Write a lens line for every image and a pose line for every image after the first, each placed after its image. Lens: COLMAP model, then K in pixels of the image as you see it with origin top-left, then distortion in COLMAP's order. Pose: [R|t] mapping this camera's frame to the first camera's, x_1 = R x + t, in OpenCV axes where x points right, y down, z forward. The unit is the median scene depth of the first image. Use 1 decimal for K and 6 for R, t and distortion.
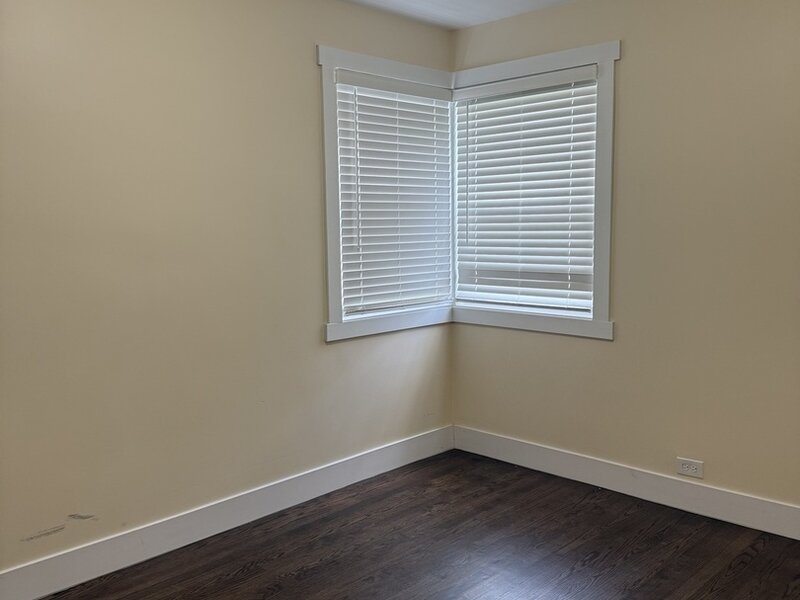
lens RADIAL K [[747.0, 0, 400.0], [0, 747.0, 300.0], [0, 0, 1]] dist [0.232371, -0.399853]
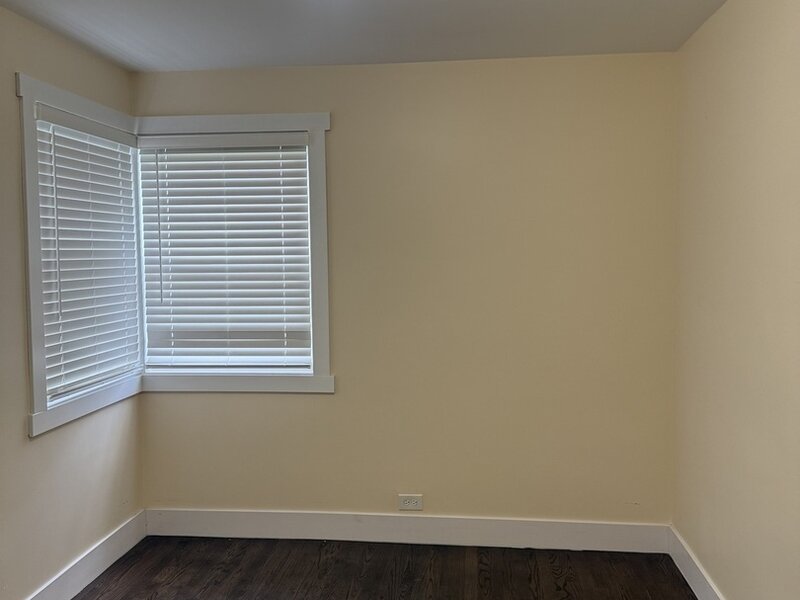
lens RADIAL K [[747.0, 0, 400.0], [0, 747.0, 300.0], [0, 0, 1]] dist [0.232371, -0.399853]
pose [[0.808886, -0.033934, 0.586986, -0.232123], [0.065195, 0.997353, -0.032184, -0.033318], [-0.584340, 0.064302, 0.808957, 0.094452]]
